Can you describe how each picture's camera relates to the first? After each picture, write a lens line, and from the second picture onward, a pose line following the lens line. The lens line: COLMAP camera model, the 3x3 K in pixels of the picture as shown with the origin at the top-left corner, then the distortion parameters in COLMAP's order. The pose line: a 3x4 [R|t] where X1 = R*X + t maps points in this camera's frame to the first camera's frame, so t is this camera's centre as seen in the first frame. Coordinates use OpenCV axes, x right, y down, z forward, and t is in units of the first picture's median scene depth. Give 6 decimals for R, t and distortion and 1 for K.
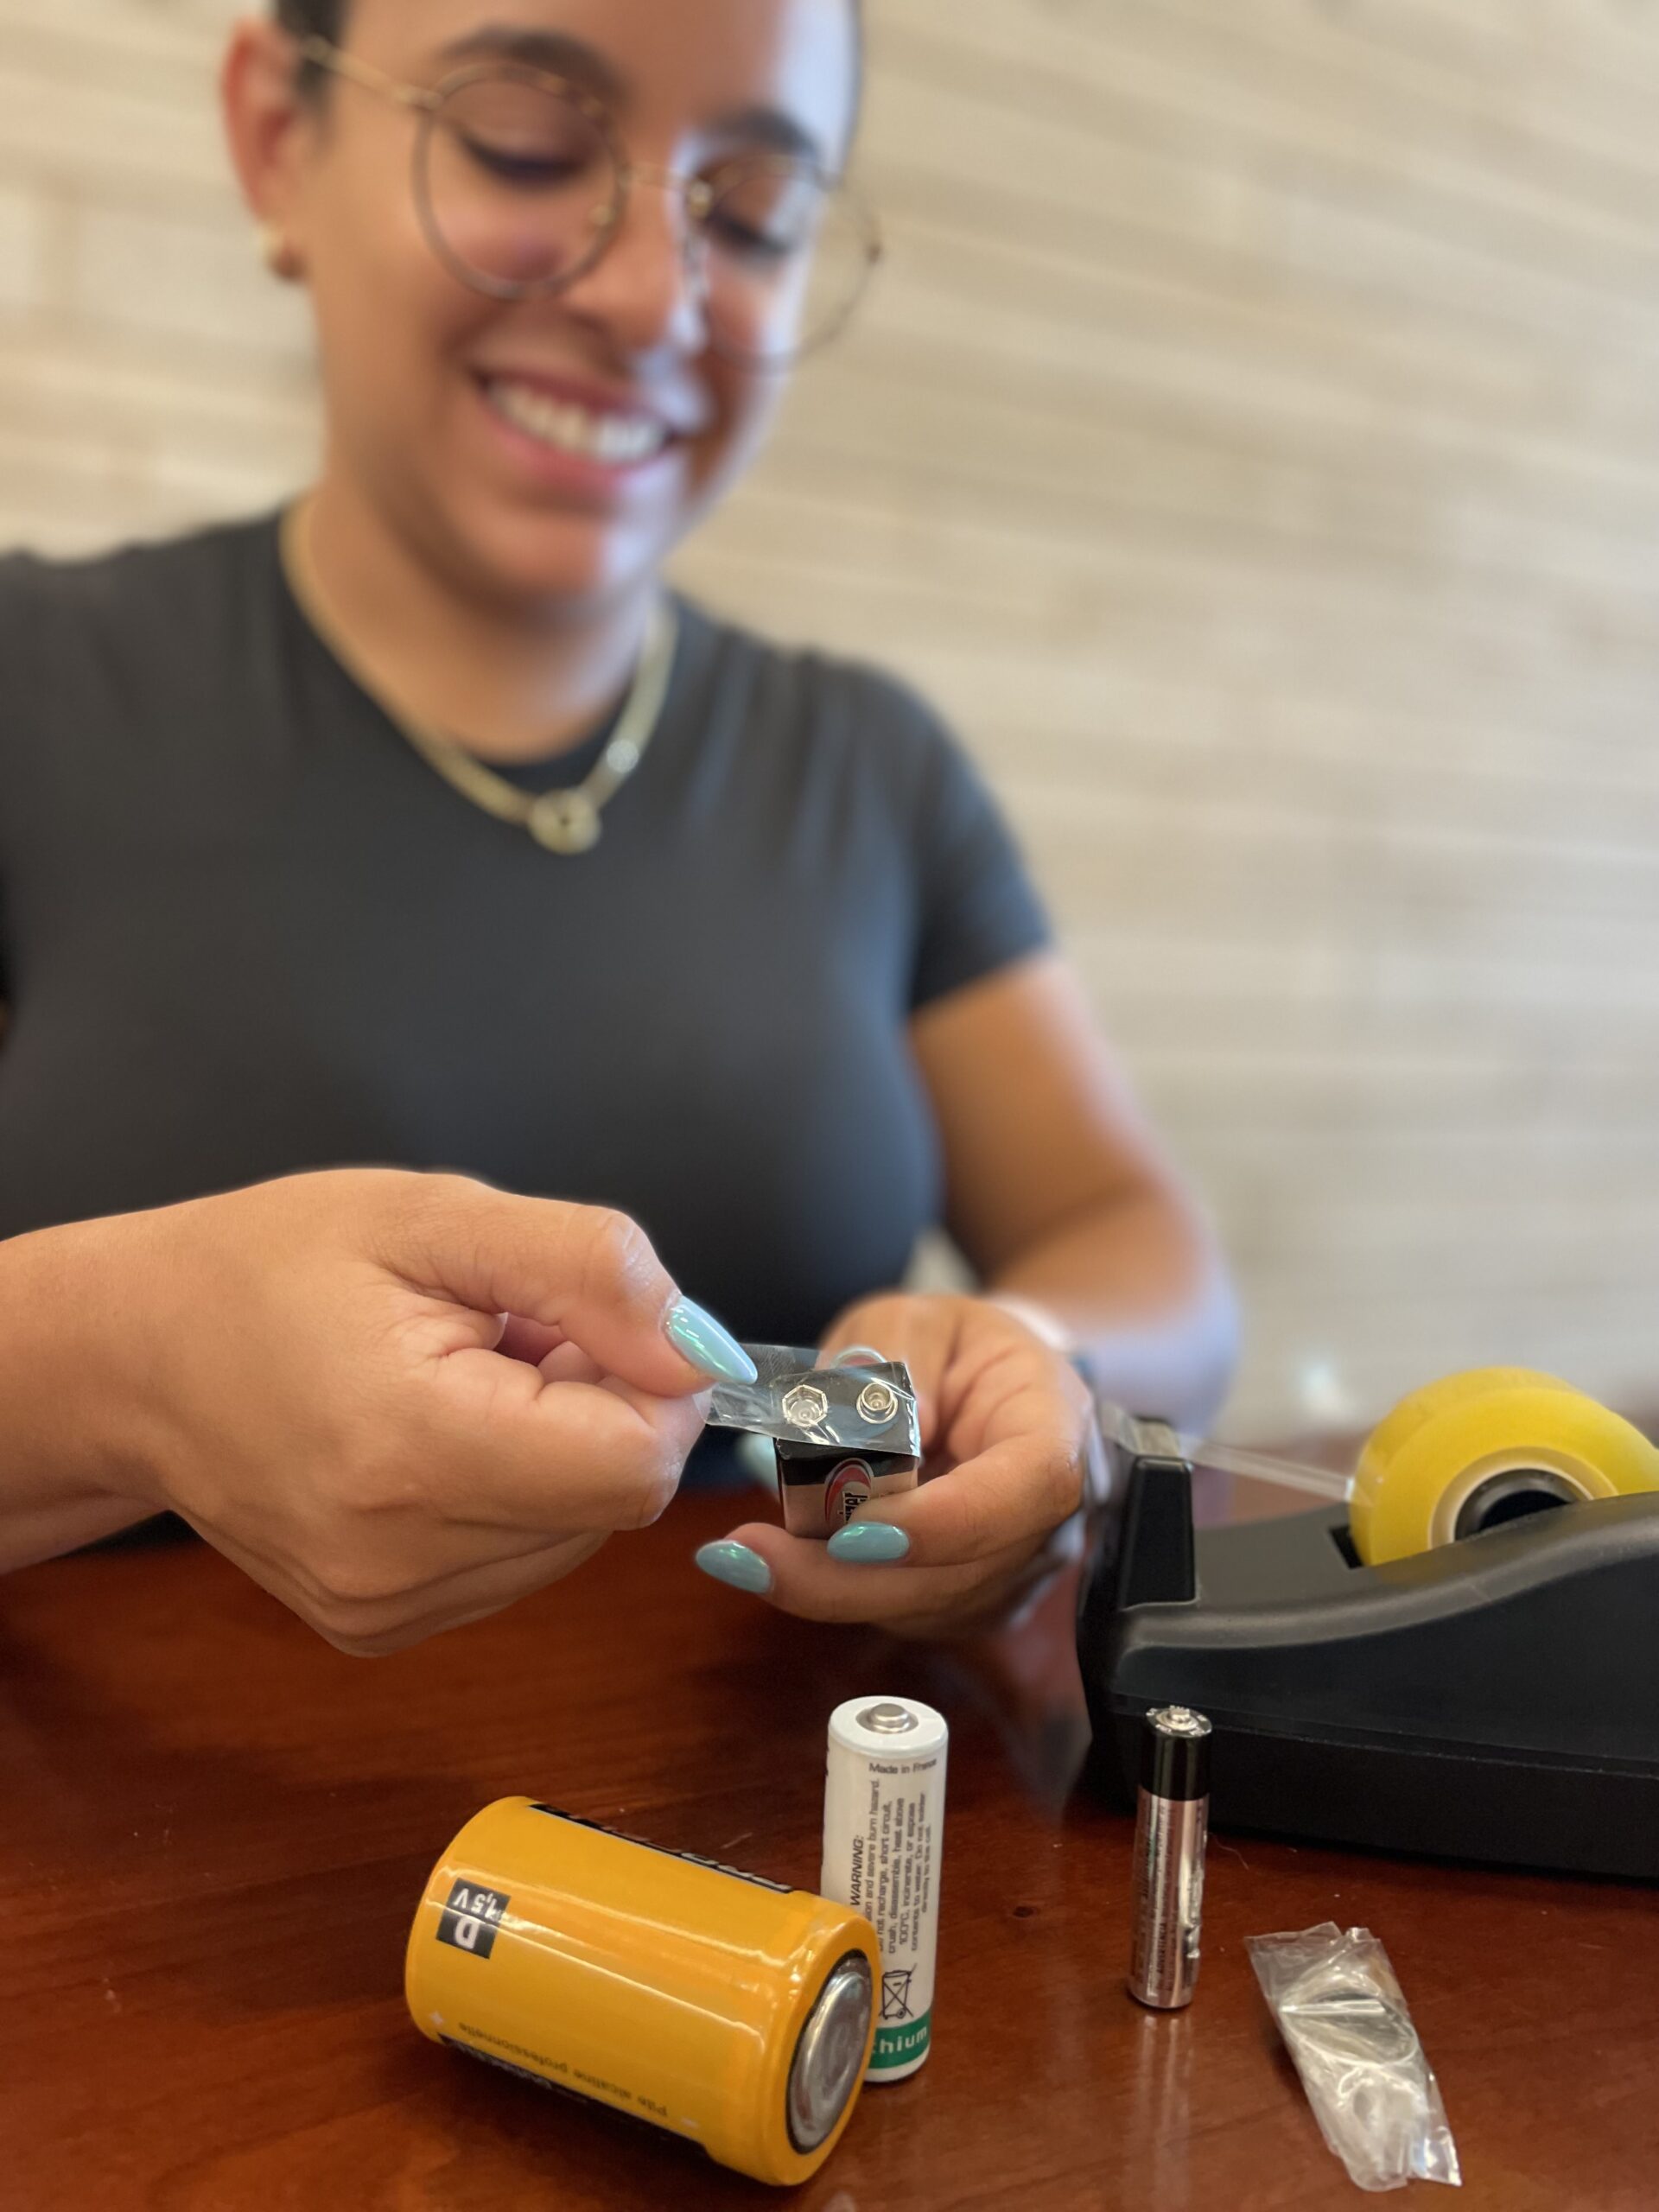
lens RADIAL K [[1687.2, 0, 829.5], [0, 1687.2, 1106.0], [0, 0, 1]] dist [-0.000298, -0.000337]
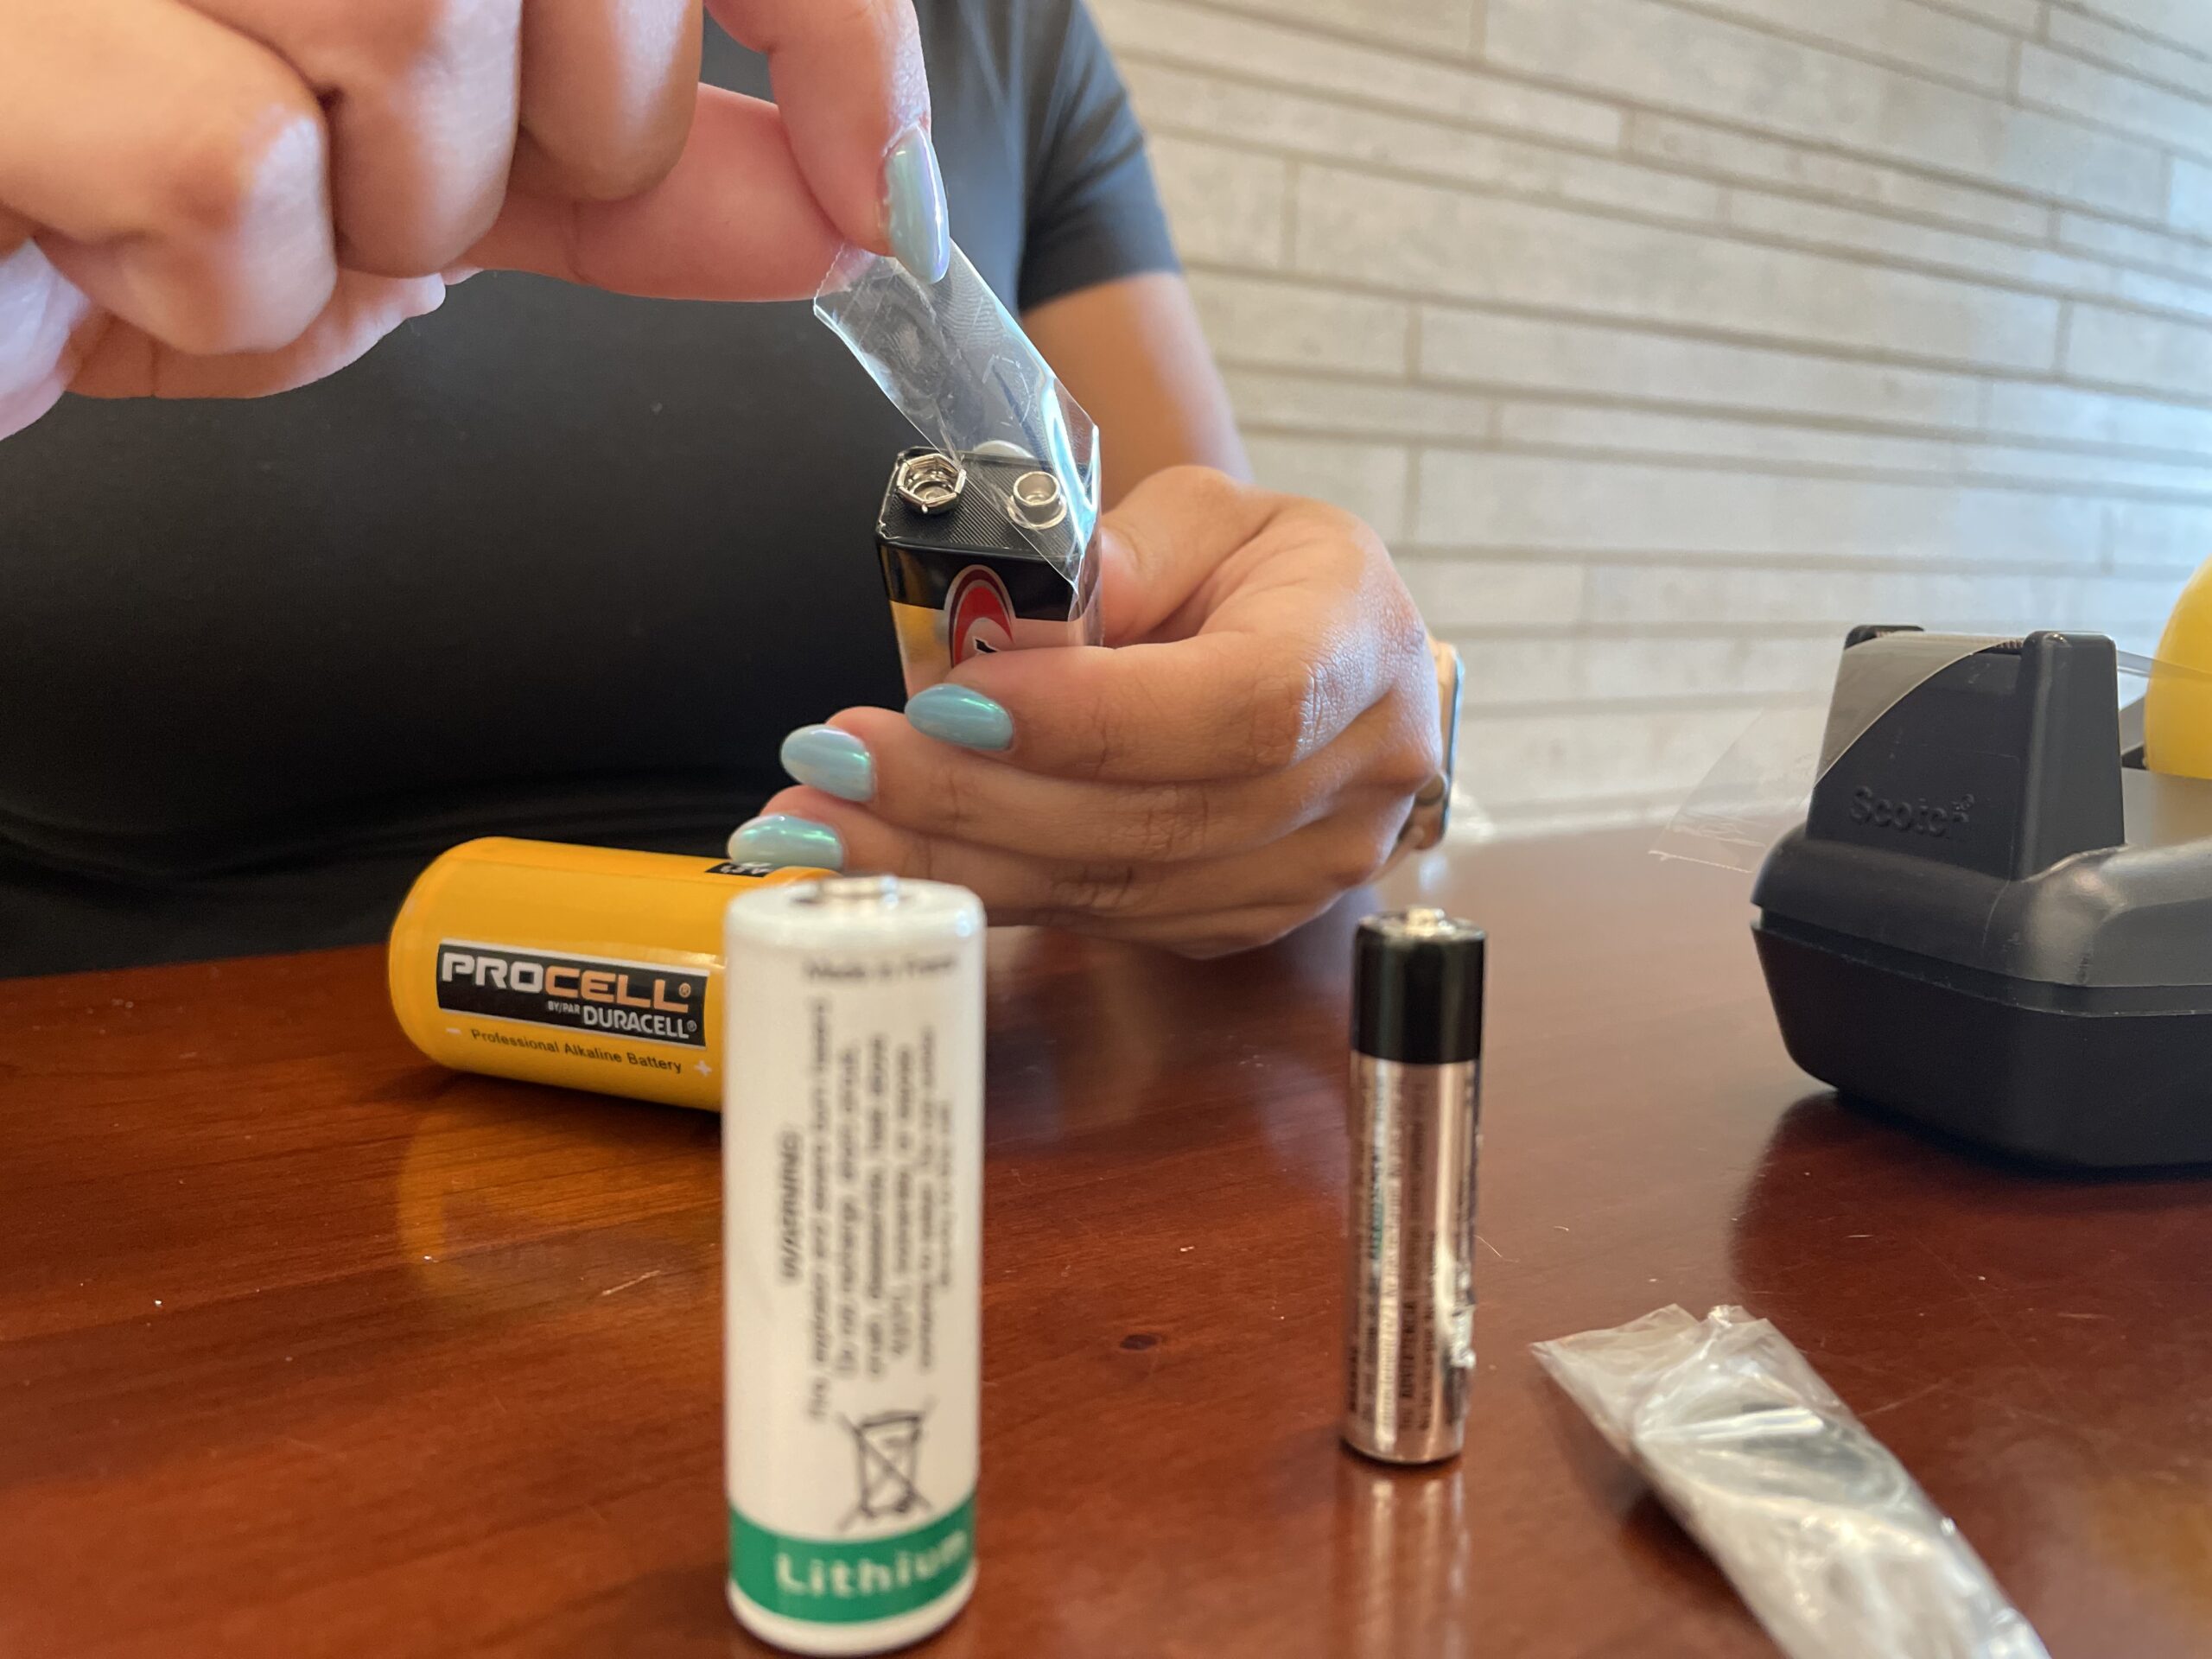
lens RADIAL K [[1681.2, 0, 1106.0], [0, 1681.2, 829.5], [0, 0, 1]] dist [0.069769, -0.115389]
pose [[0.990498, -0.047183, 0.129177, 0.046536], [0.039581, 0.997365, 0.060797, 0.326685], [-0.131706, -0.055106, 0.989756, 0.540581]]
